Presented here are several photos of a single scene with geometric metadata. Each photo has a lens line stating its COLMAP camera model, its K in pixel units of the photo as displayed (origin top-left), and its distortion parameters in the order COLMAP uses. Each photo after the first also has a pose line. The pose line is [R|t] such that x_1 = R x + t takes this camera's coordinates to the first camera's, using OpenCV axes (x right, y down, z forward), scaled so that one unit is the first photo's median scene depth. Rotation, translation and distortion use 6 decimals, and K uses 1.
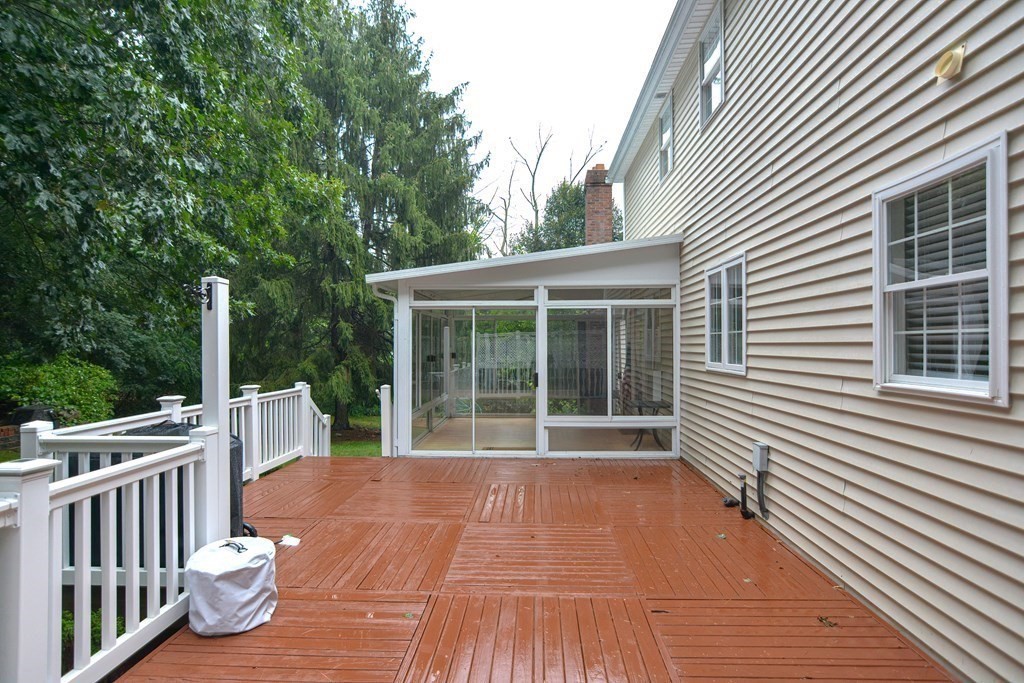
lens RADIAL K [[515.9, 0, 512.0], [0, 515.9, 341.5], [0, 0, 1]] dist [-0.000497, -0.000248]
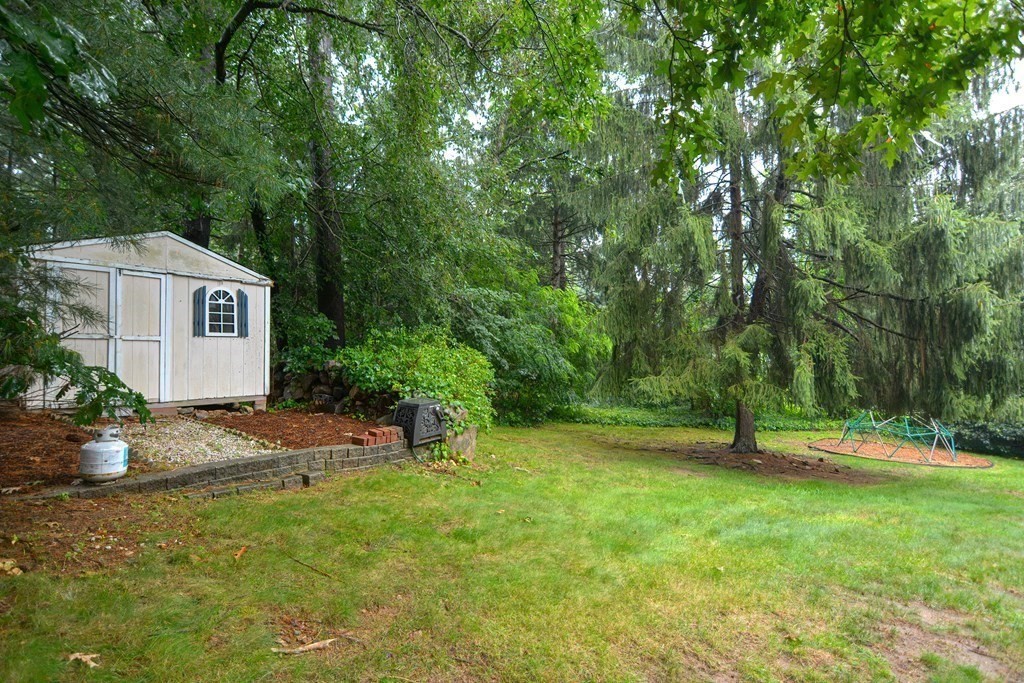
lens RADIAL K [[515.9, 0, 512.0], [0, 515.9, 341.5], [0, 0, 1]] dist [-0.000497, -0.000248]
pose [[0.866588, -0.009860, -0.498926, -0.439860], [0.004863, 0.999924, -0.011314, 0.052483], [0.499000, 0.007378, 0.866571, 0.431839]]
